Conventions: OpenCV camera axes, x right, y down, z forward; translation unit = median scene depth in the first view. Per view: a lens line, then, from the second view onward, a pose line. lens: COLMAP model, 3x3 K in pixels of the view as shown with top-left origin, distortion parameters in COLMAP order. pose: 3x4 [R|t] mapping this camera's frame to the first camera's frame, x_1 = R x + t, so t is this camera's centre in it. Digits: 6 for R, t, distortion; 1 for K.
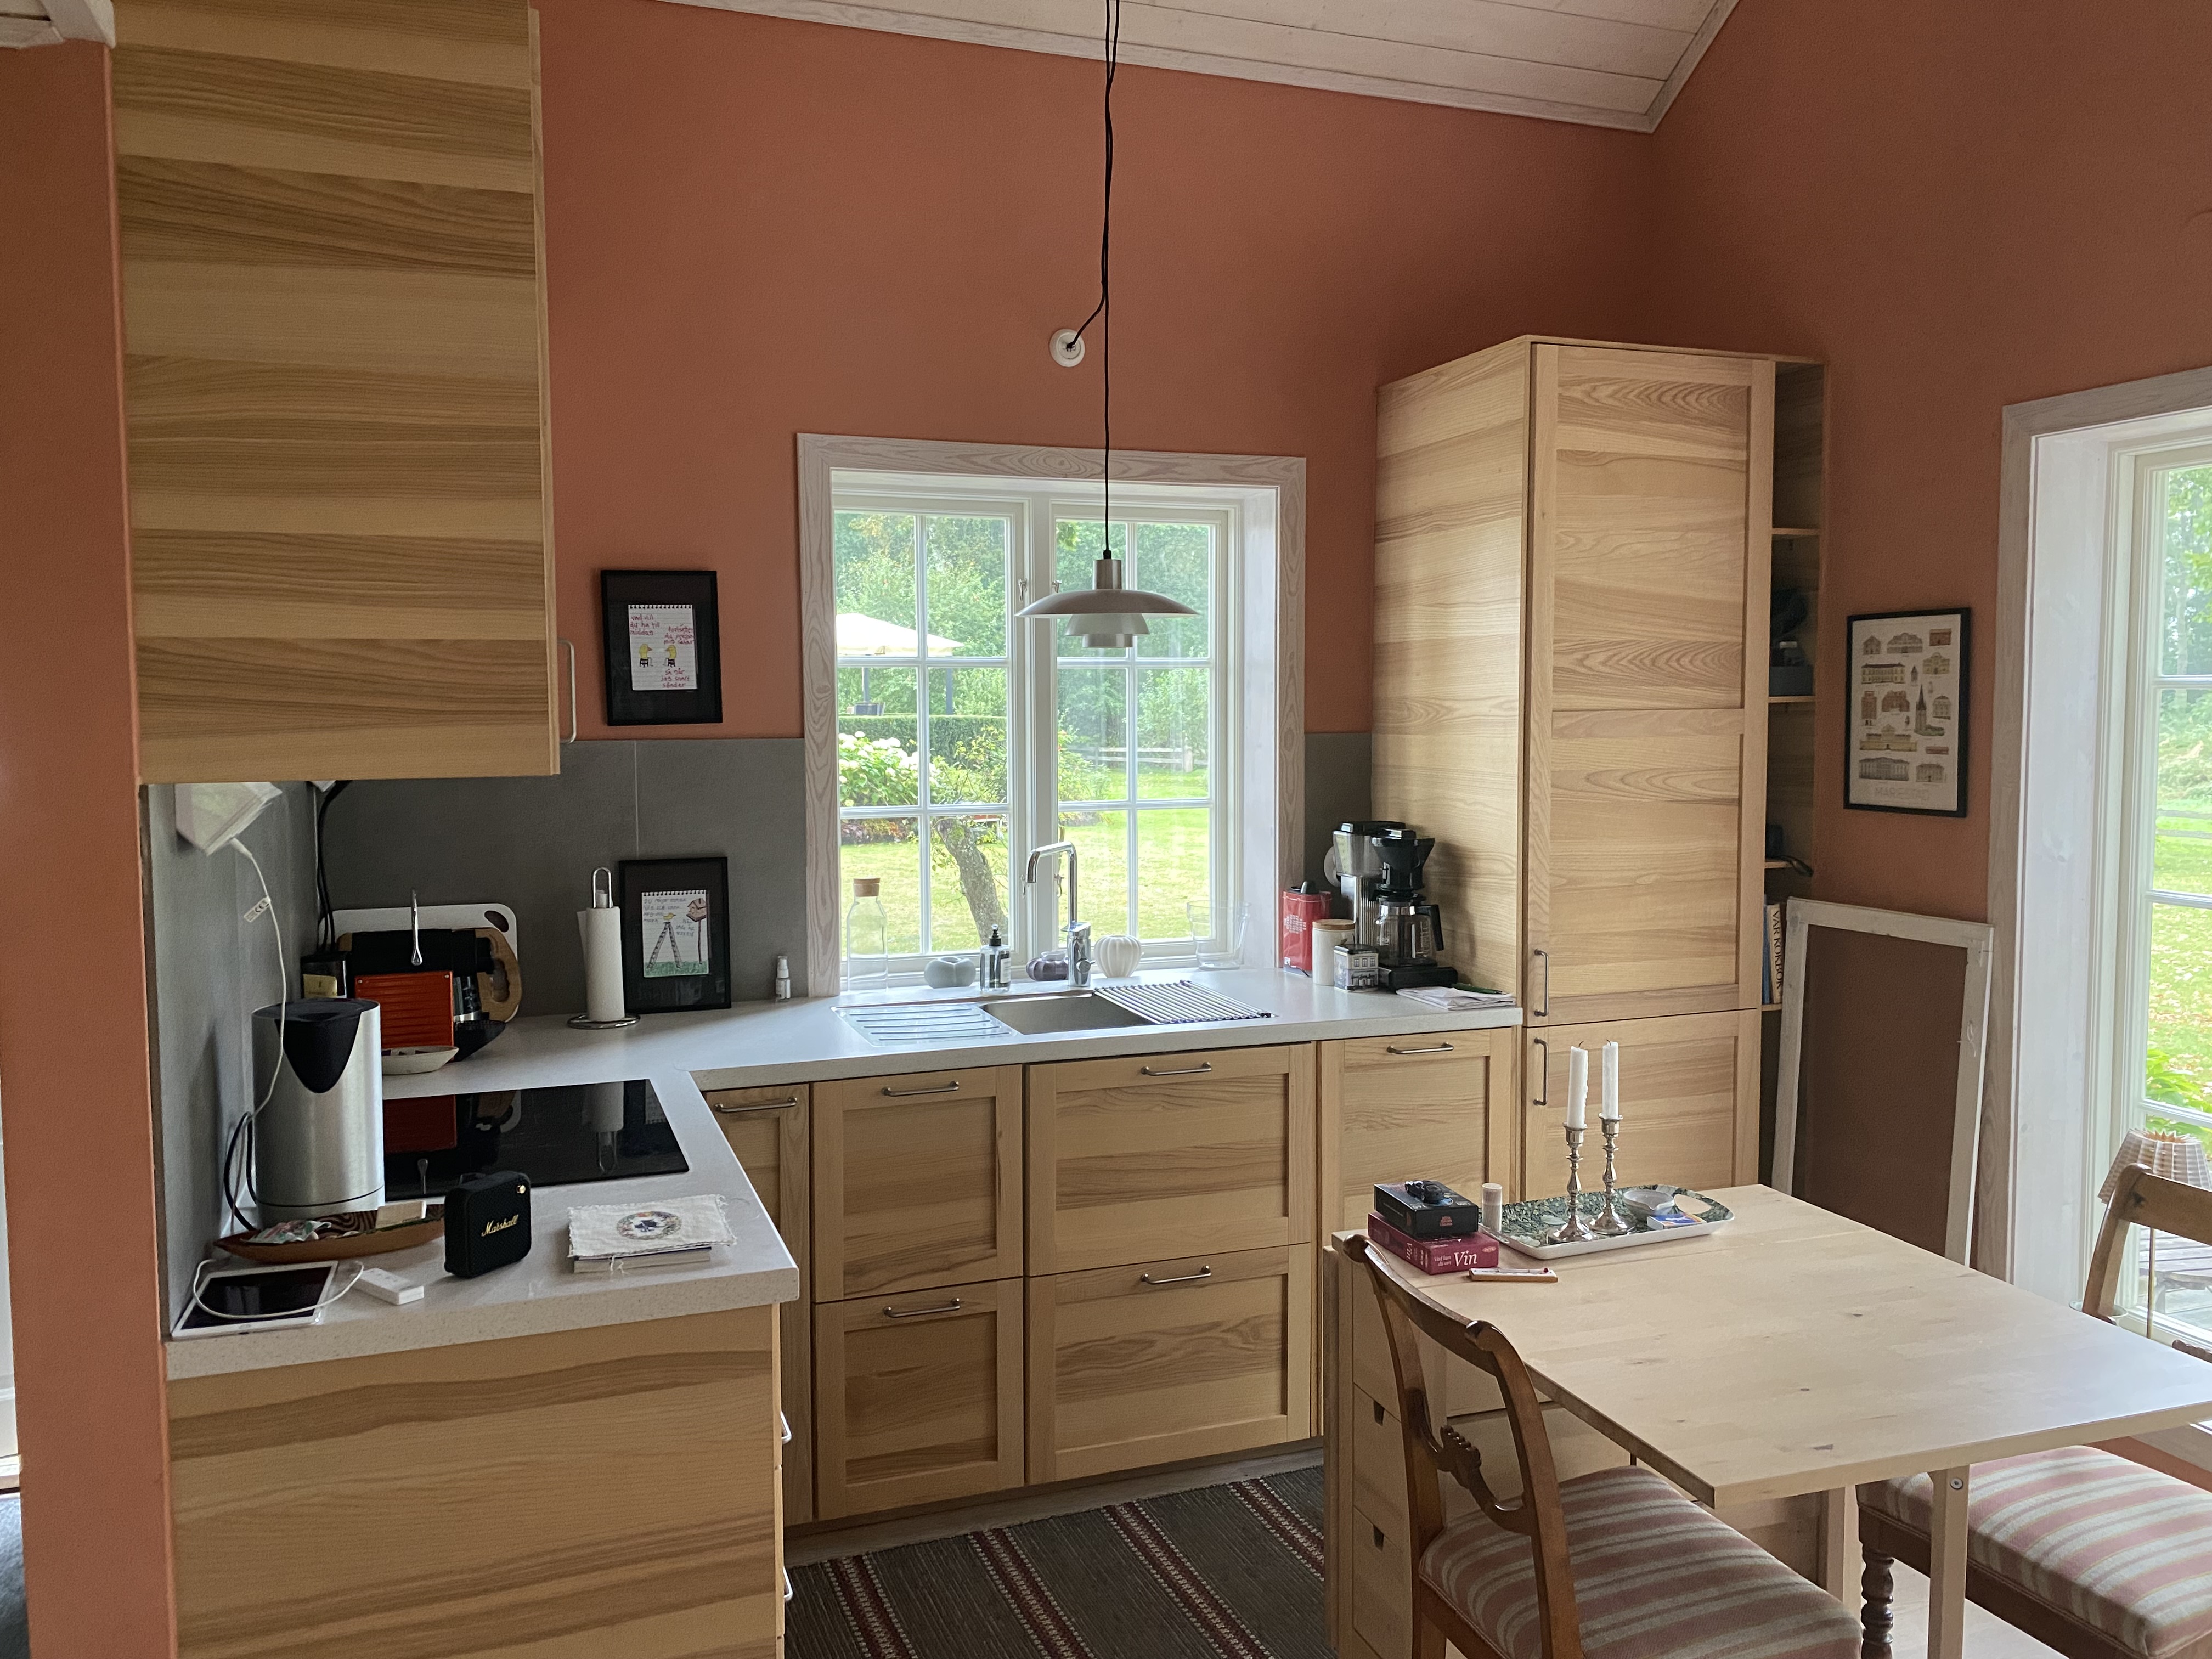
lens RADIAL K [[1697.0, 0, 1114.1], [0, 1697.0, 832.6], [0, 0, 1]] dist [0.005810, 0.000119]
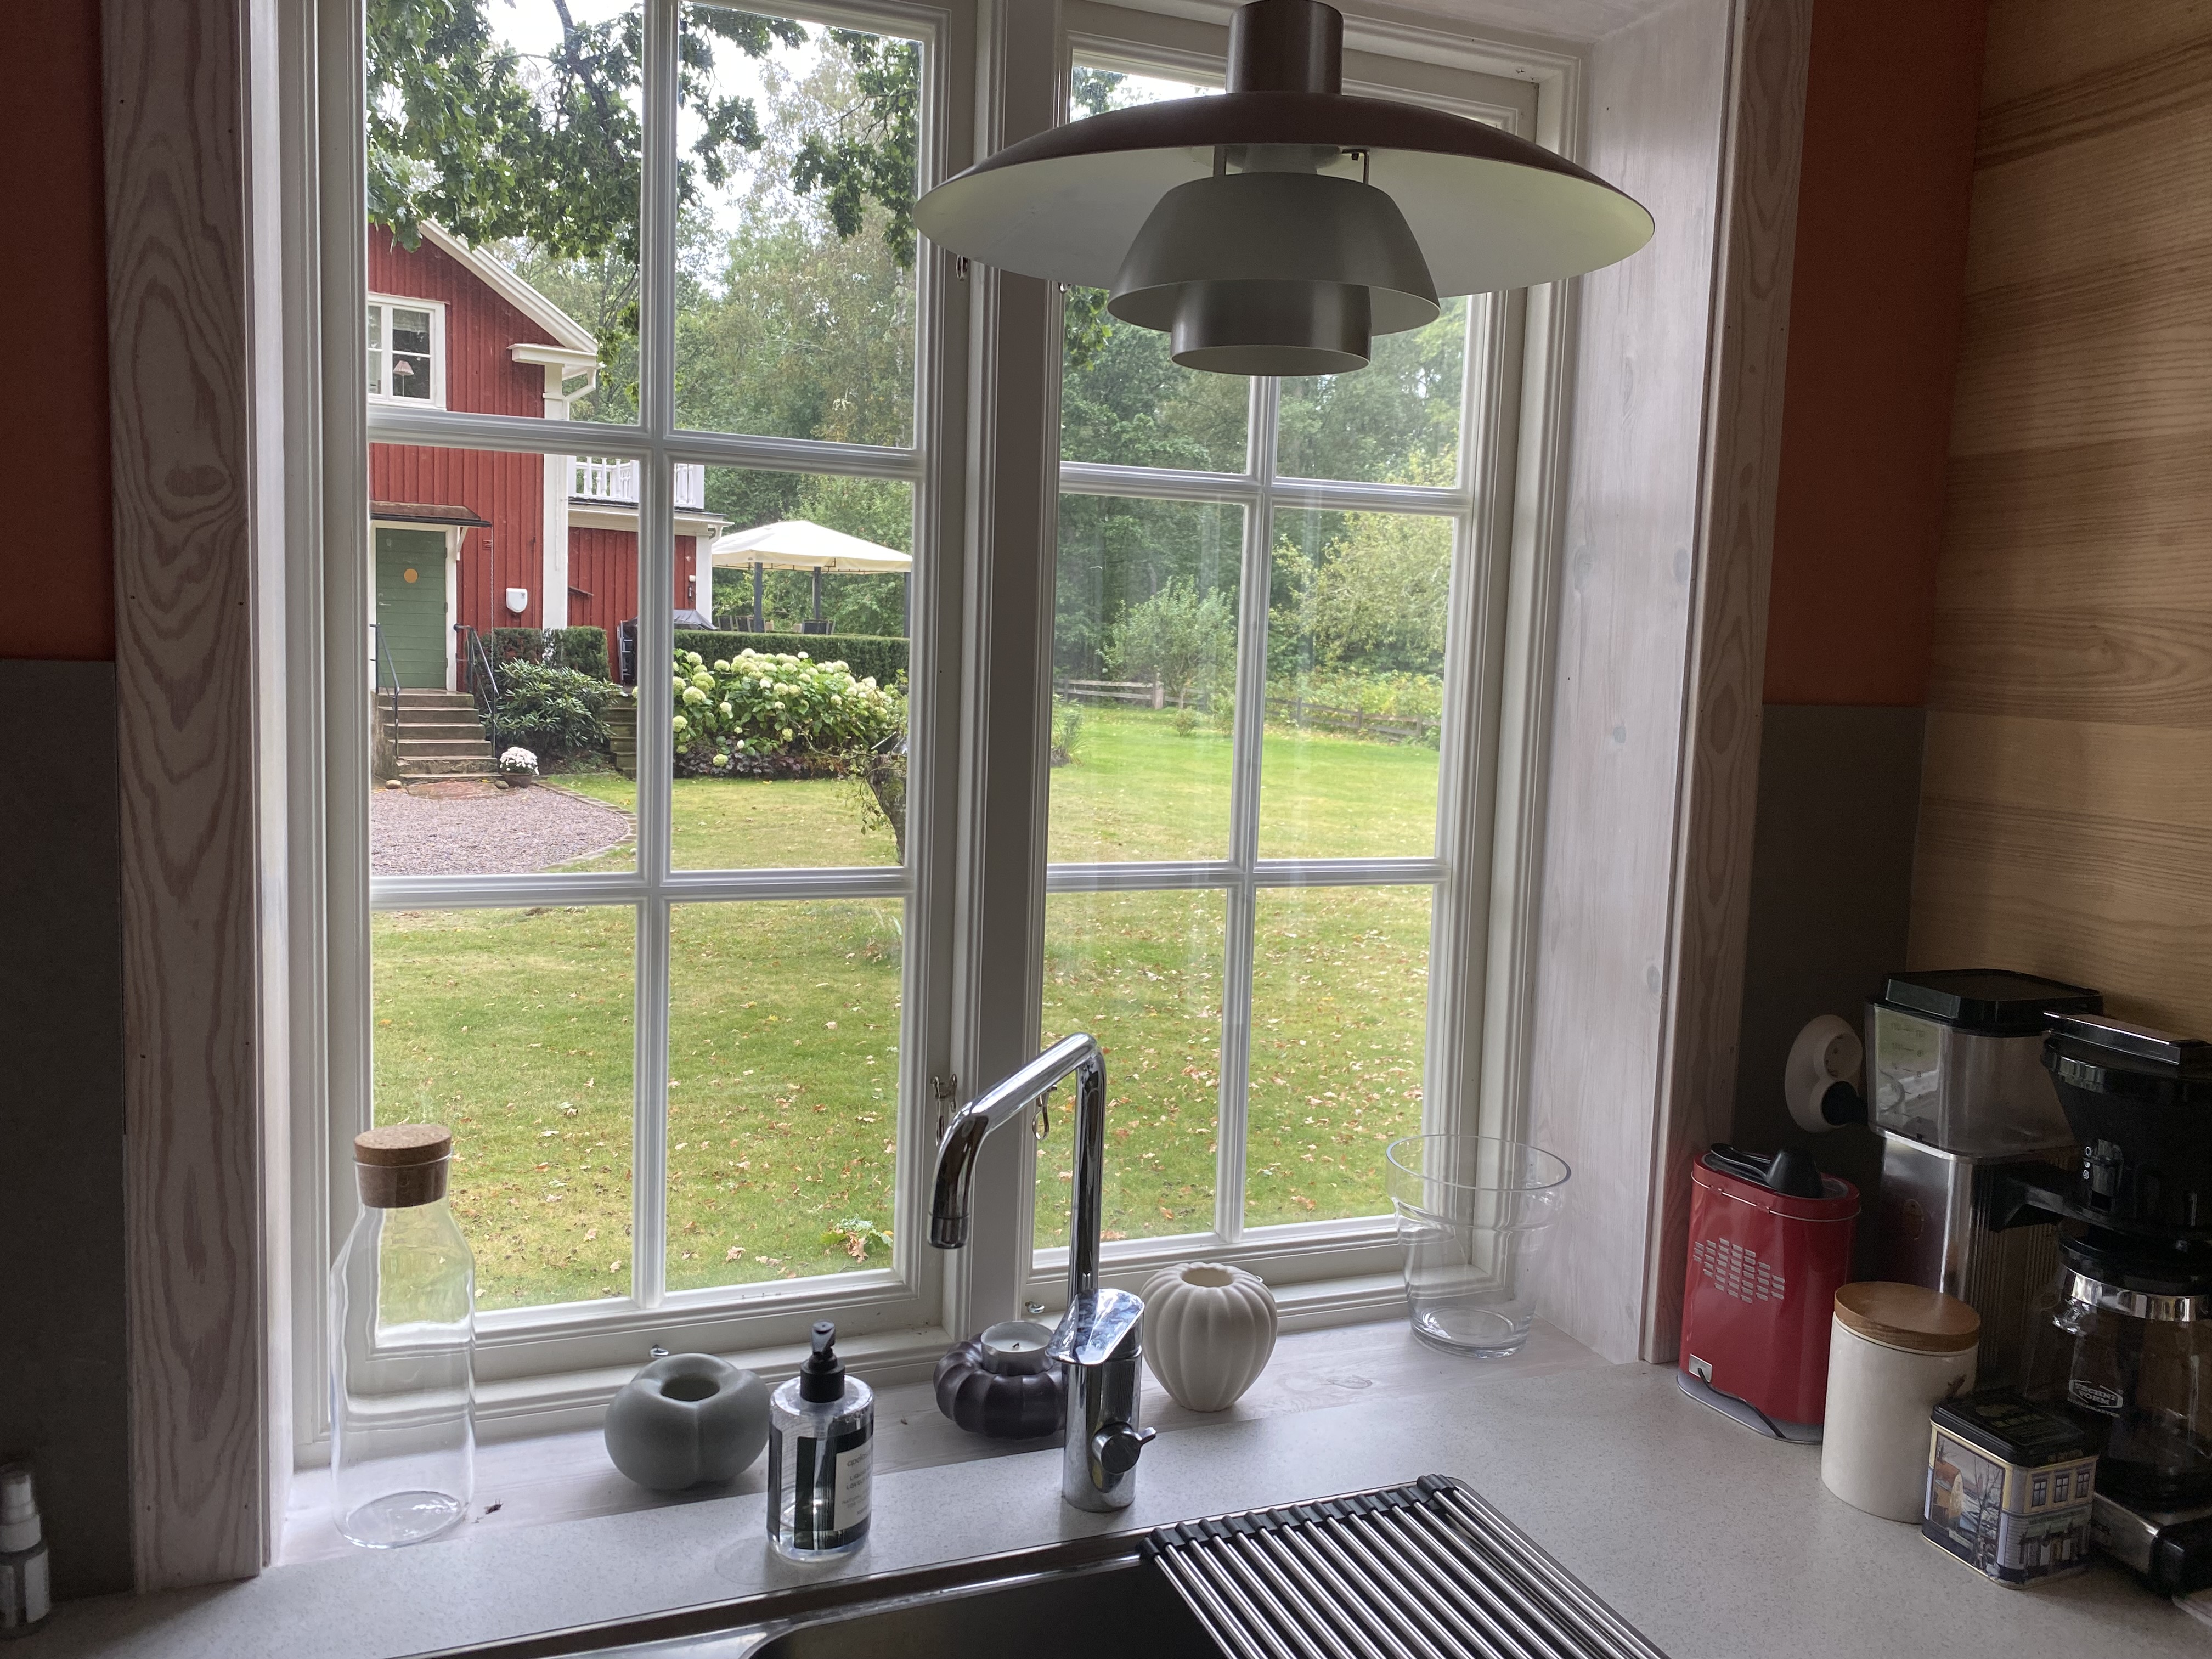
lens RADIAL K [[1697.0, 0, 1094.3], [0, 1697.0, 818.1], [0, 0, 1]] dist [0.005810, 0.000119]
pose [[0.999126, 0.039827, 0.012722, -0.028056], [-0.040210, 0.998697, 0.031414, -0.040260], [-0.011454, -0.031898, 0.999425, 0.648075]]
